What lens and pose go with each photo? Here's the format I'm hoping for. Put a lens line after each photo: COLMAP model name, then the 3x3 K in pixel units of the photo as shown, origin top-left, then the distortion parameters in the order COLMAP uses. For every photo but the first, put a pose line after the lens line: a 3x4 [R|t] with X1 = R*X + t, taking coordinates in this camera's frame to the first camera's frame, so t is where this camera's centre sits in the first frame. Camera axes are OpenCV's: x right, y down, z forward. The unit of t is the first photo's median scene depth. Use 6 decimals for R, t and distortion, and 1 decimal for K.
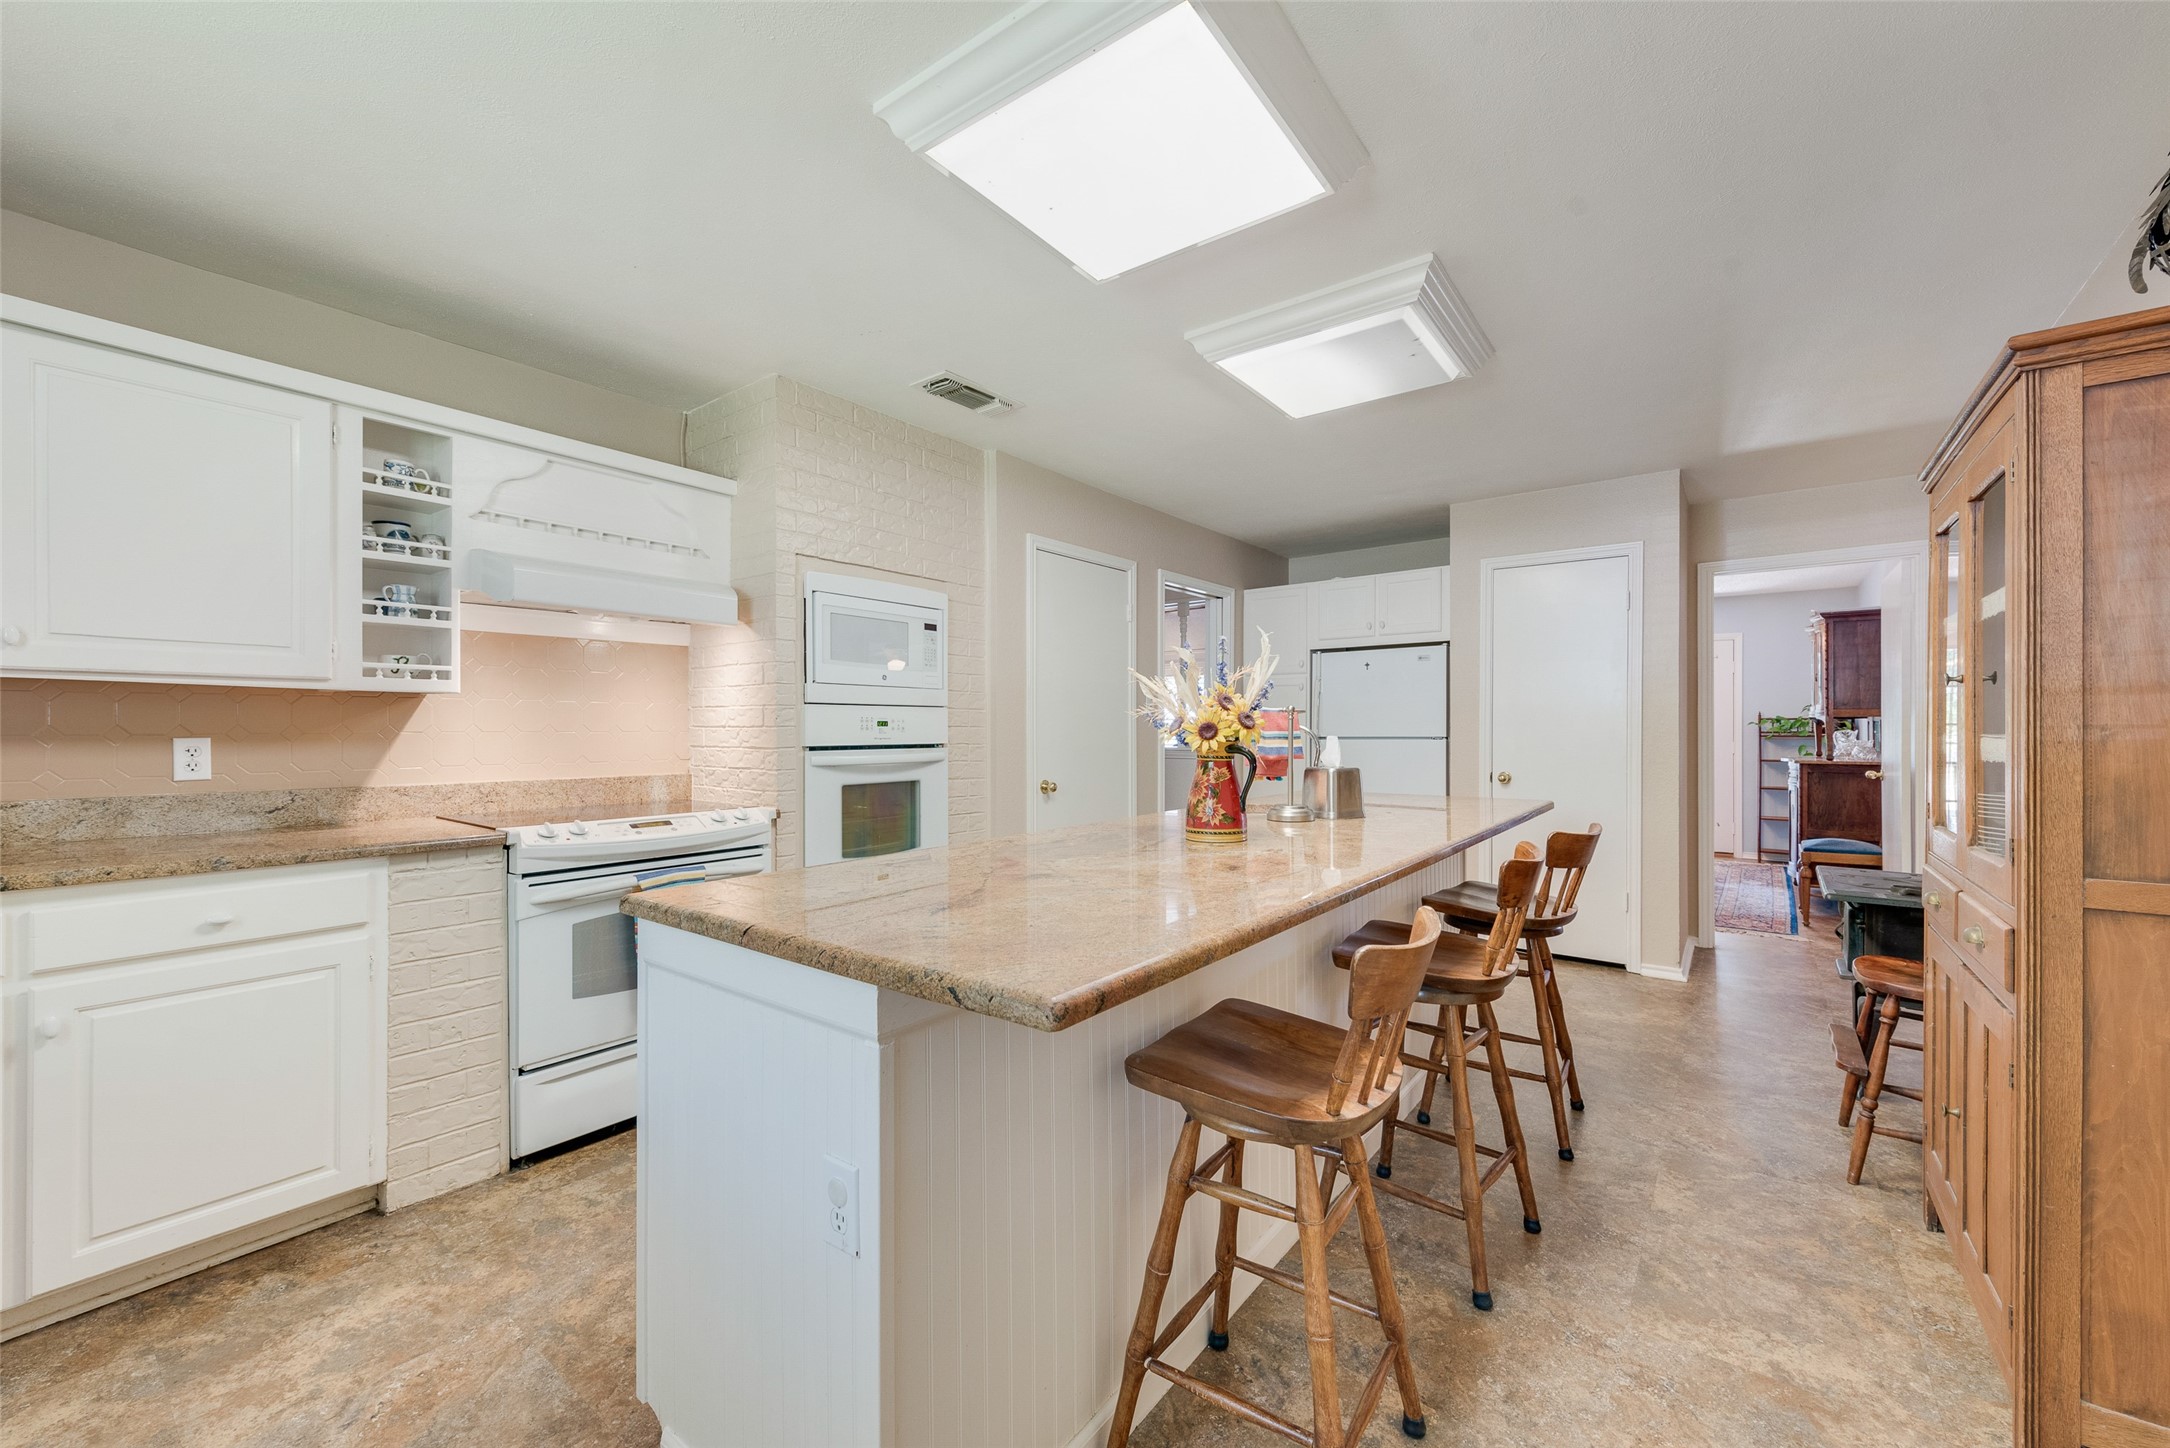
lens RADIAL K [[844.3, 0, 1084.4], [0, 844.3, 734.5], [0, 0, 1]] dist [0.000457, -0.000208]
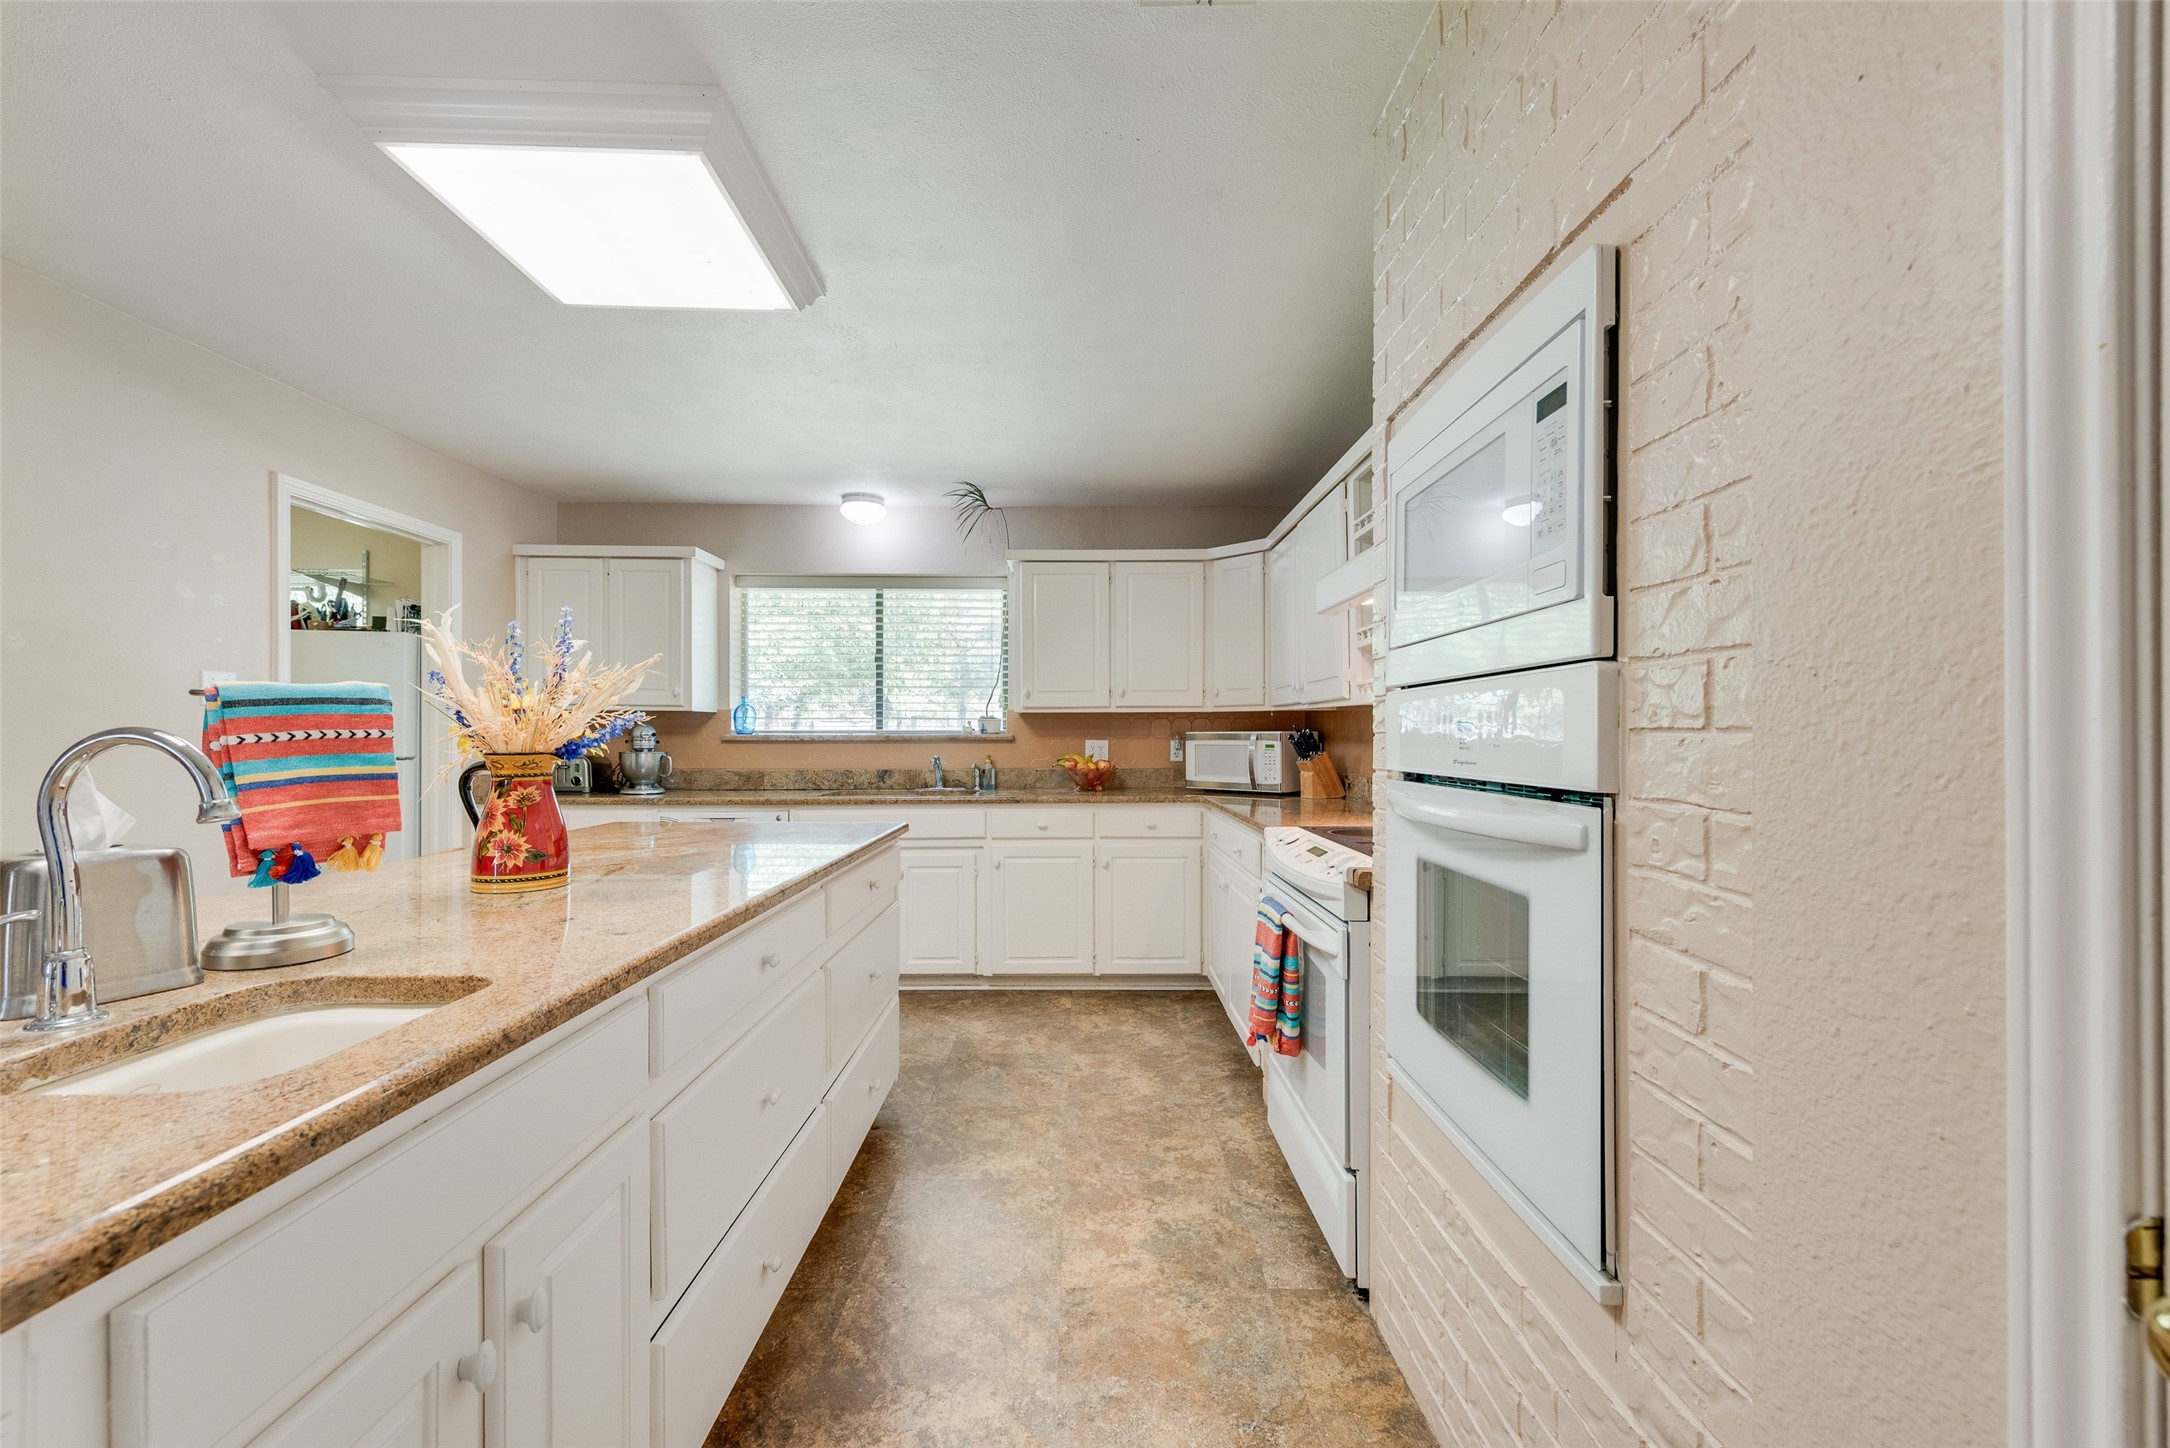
lens RADIAL K [[844.3, 0, 1084.4], [0, 844.3, 734.5], [0, 0, 1]] dist [0.000457, -0.000208]
pose [[-0.793487, 0.001438, -0.608585, 0.237357], [0.002500, 0.999996, -0.000897, -0.004016], [0.608582, -0.002233, -0.793488, 2.181568]]
